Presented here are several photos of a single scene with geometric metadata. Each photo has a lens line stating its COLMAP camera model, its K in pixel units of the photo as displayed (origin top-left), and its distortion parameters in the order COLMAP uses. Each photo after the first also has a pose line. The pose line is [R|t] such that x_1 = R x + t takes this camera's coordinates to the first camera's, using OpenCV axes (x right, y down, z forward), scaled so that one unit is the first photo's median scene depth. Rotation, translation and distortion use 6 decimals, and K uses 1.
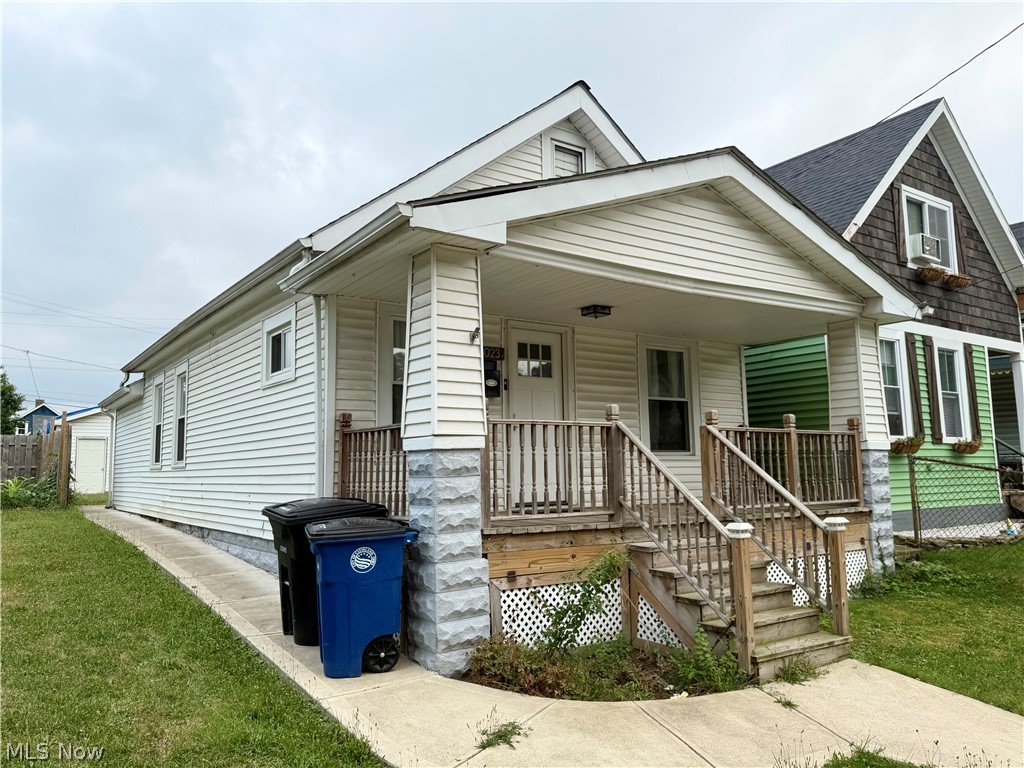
lens RADIAL K [[761.9, 0, 508.0], [0, 761.9, 379.9], [0, 0, 1]] dist [0.021078, -0.049652]
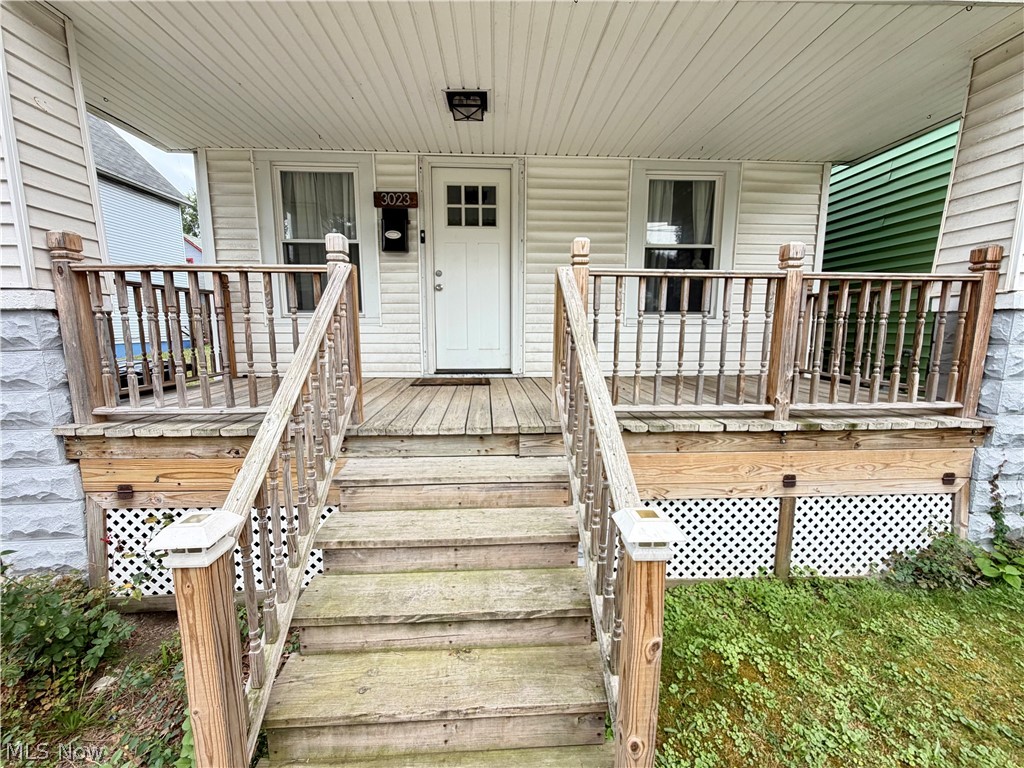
lens RADIAL K [[411.6, 0, 517.0], [0, 411.6, 385.3], [0, 0, 1]] dist [-0.008165, 0.001102]
pose [[0.853392, 0.088675, -0.513672, 0.338905], [0.050006, 0.966953, 0.250002, 0.056962], [0.518865, -0.239037, 0.820756, 0.606282]]
